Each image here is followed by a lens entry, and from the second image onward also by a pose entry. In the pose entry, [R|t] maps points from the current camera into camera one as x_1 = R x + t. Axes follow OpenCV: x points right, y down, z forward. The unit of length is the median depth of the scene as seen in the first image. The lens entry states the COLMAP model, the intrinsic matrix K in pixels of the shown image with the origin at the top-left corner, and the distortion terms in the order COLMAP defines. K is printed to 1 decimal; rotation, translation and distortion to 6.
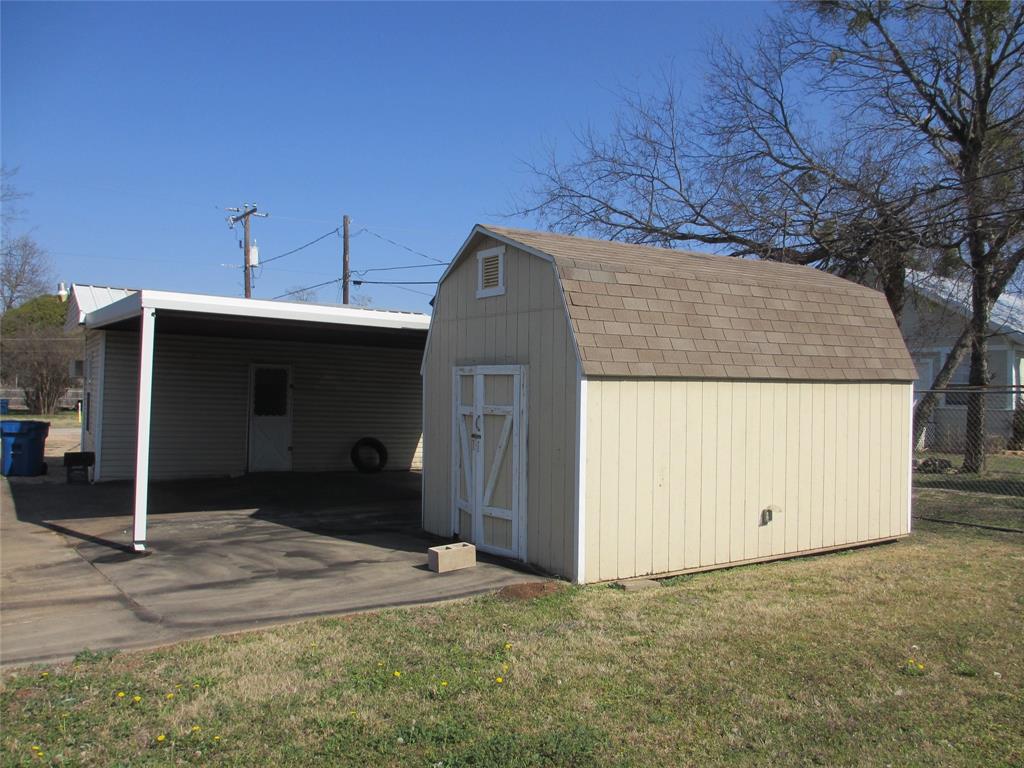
lens RADIAL K [[822.9, 0, 512.0], [0, 822.9, 384.0], [0, 0, 1]] dist [-0.054550, -0.000635]
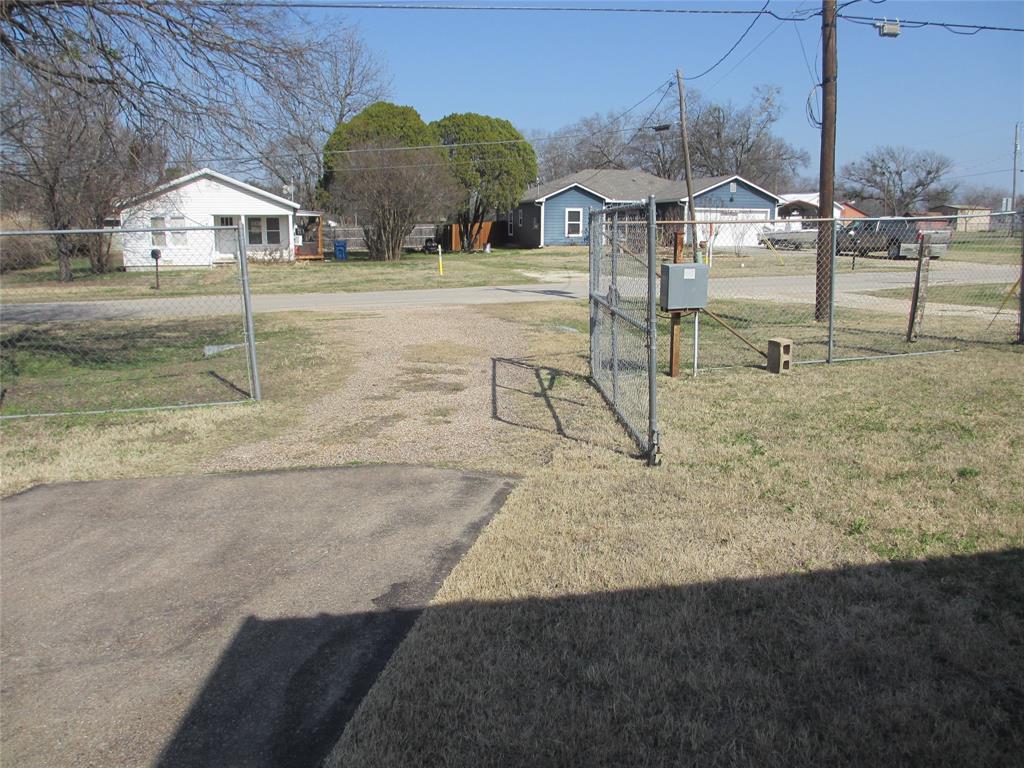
lens RADIAL K [[822.9, 0, 512.0], [0, 822.9, 384.0], [0, 0, 1]] dist [-0.054550, -0.000635]
pose [[0.932651, 0.040374, -0.358513, -0.180333], [0.034264, 0.979314, 0.199424, 0.001767], [0.359148, -0.198277, 0.911975, 0.299020]]
